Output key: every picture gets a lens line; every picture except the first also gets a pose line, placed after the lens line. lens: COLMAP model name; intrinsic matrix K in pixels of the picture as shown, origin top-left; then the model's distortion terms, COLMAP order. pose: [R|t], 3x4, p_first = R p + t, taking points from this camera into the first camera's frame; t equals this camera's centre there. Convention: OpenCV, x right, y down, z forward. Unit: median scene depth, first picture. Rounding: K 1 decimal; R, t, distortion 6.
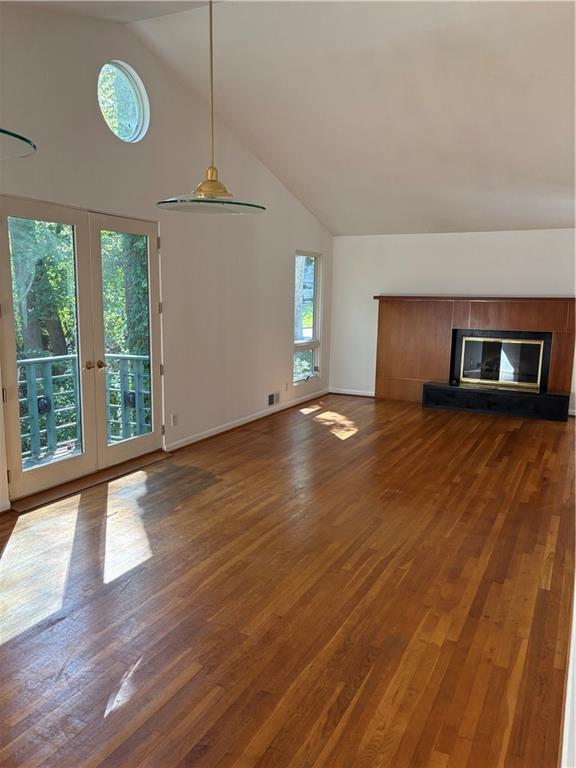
lens RADIAL K [[586.6, 0, 279.7], [0, 586.6, 384.2], [0, 0, 1]] dist [0.049724, -0.040945]
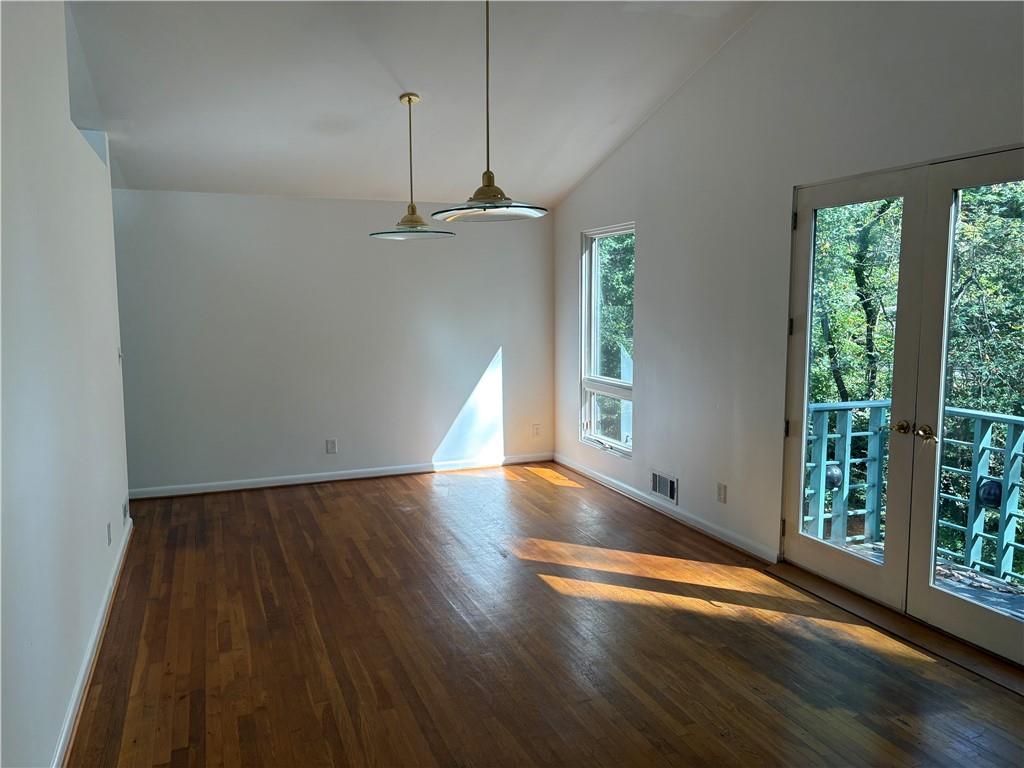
lens RADIAL K [[782.2, 0, 512.6], [0, 782.2, 383.6], [0, 0, 1]] dist [0.049724, -0.040945]
pose [[-0.651340, 0.073134, -0.755253, 0.312228], [-0.122619, 0.972117, 0.199882, -0.109777], [0.748813, 0.222799, -0.624211, 0.711030]]
